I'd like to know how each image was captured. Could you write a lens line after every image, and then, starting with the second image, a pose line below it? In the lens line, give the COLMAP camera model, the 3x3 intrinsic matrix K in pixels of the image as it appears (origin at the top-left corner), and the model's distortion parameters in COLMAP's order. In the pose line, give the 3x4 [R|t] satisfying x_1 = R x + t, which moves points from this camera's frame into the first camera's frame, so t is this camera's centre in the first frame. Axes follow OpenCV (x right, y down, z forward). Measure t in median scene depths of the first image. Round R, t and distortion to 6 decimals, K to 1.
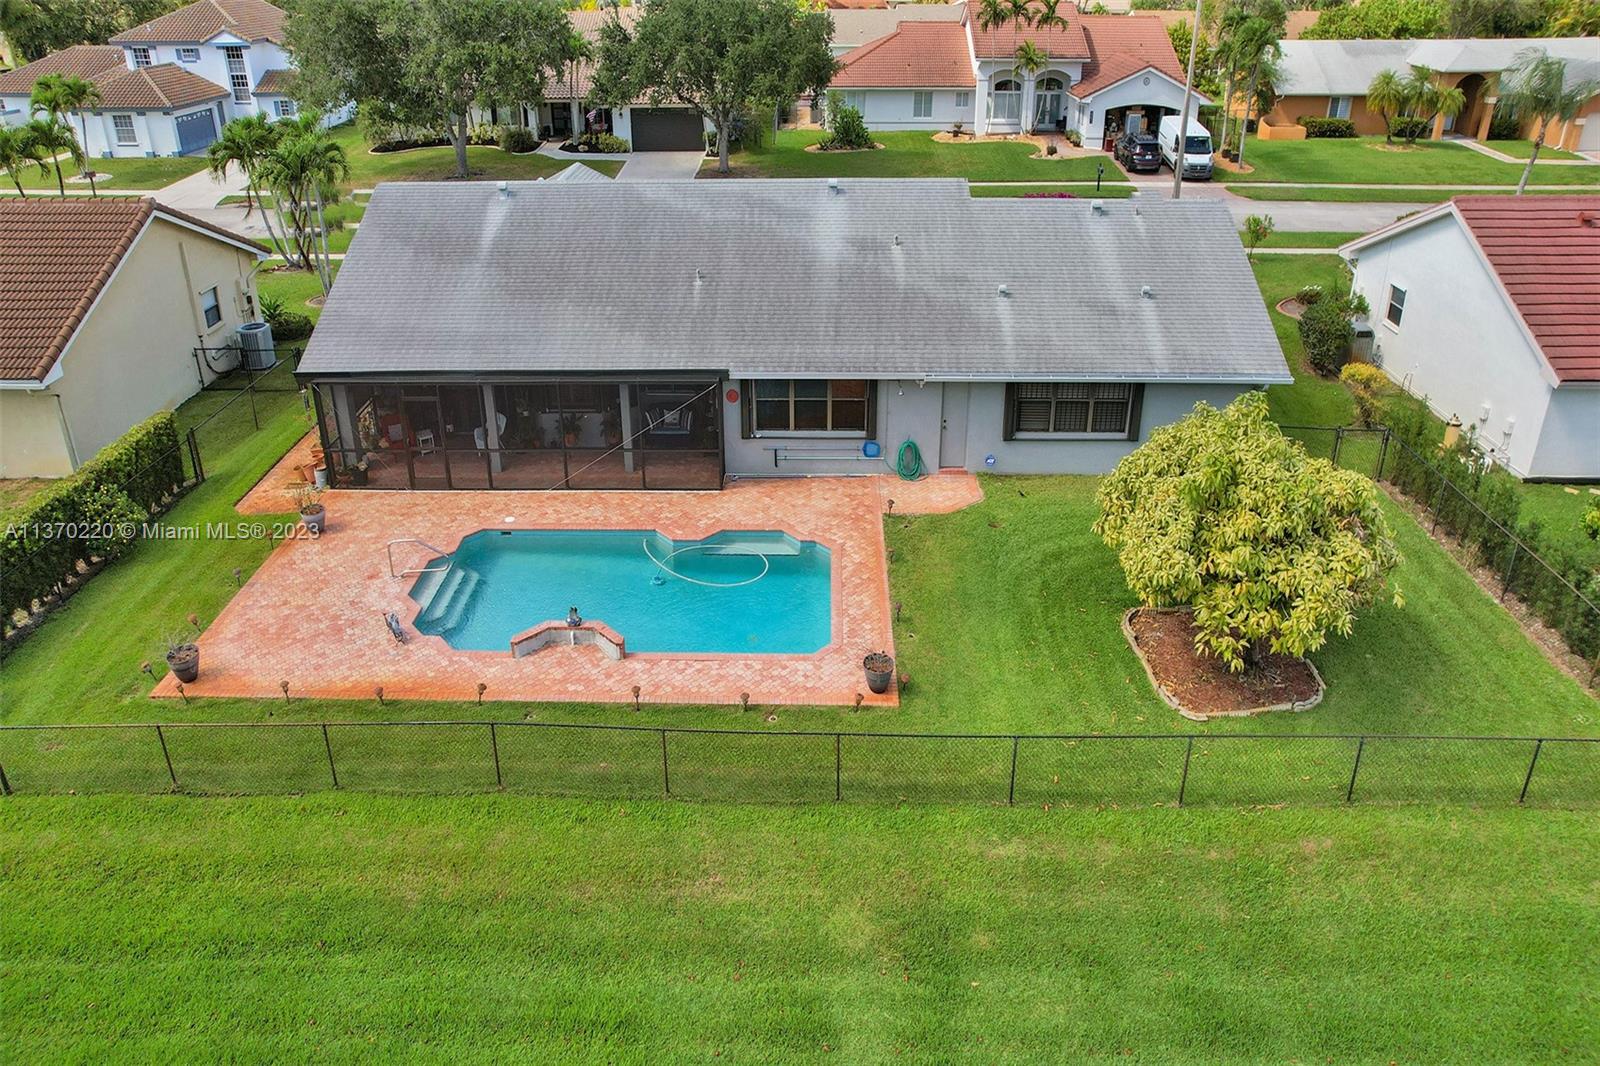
lens RADIAL K [[1258.9, 0, 788.8], [0, 1258.9, 524.2], [0, 0, 1]] dist [-0.100992, 0.124749]
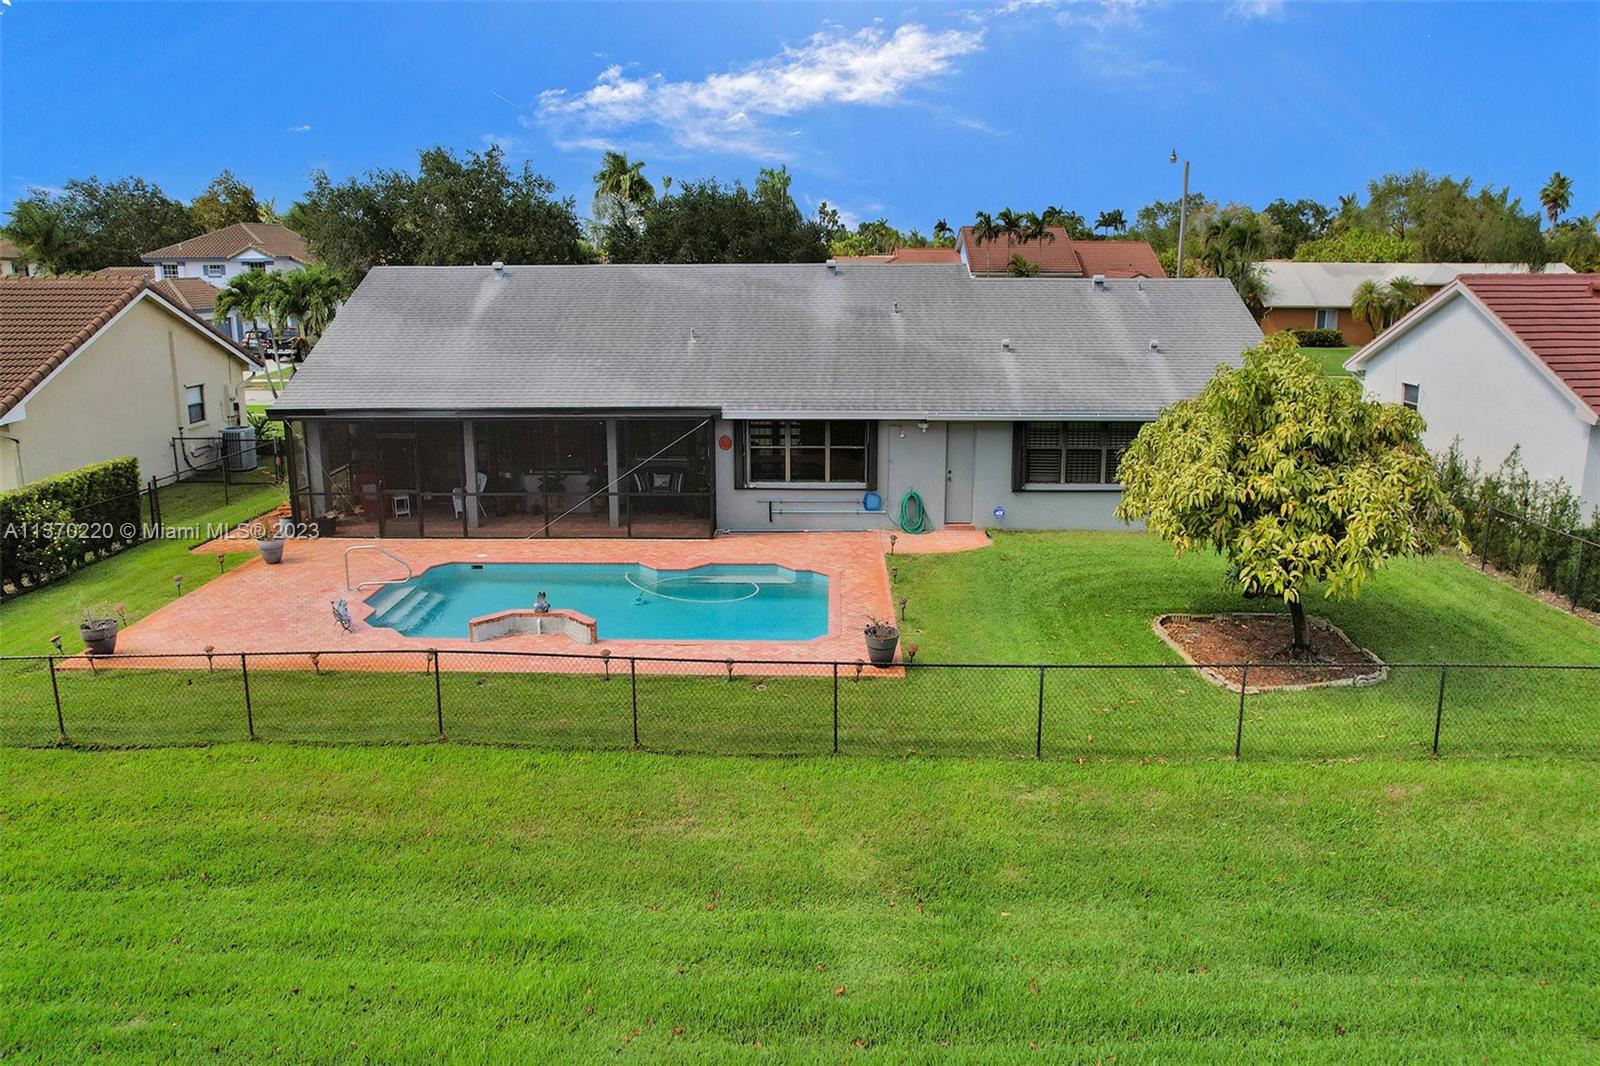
lens RADIAL K [[1258.9, 0, 788.8], [0, 1258.9, 524.2], [0, 0, 1]] dist [-0.100992, 0.124749]
pose [[0.999982, 0.005568, -0.002225, 0.006010], [-0.005926, 0.974320, -0.225089, 0.185557], [0.000915, 0.225098, 0.974336, 0.095259]]
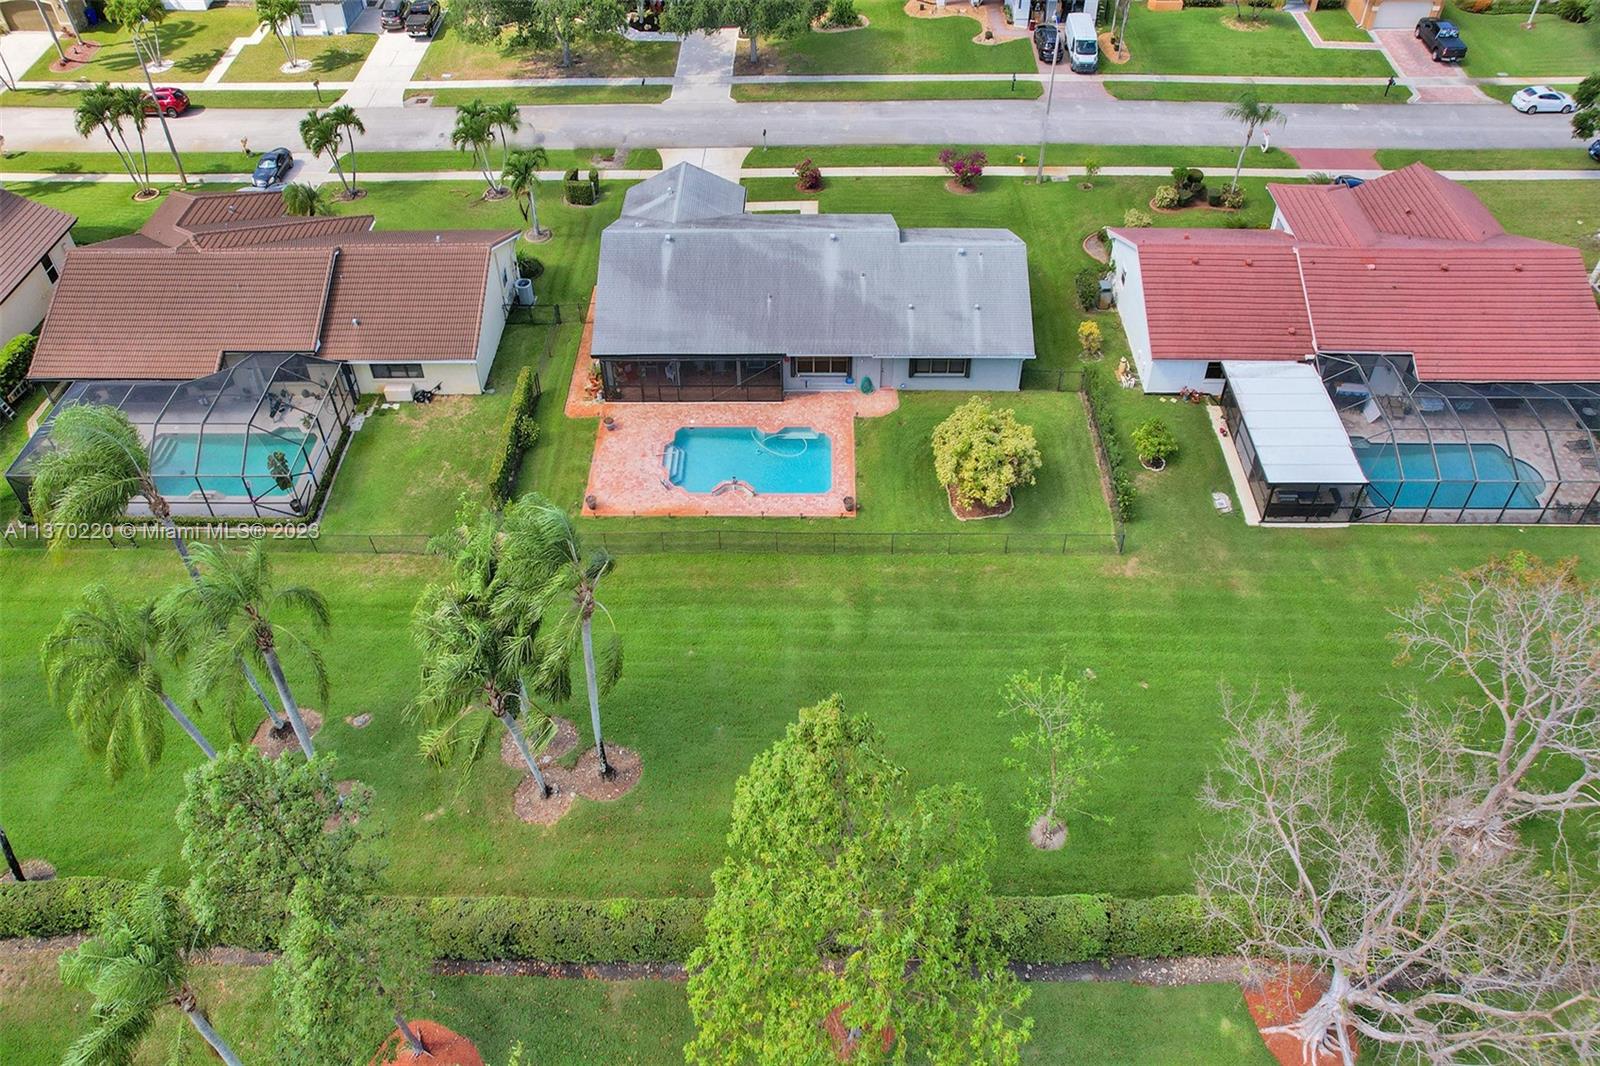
lens RADIAL K [[1258.9, 0, 788.8], [0, 1258.9, 524.2], [0, 0, 1]] dist [-0.100992, 0.124749]
pose [[0.999950, -0.009941, 0.001348, -0.051343], [0.009105, 0.955777, 0.293951, -0.516991], [-0.004211, -0.293924, 0.955819, -1.312629]]
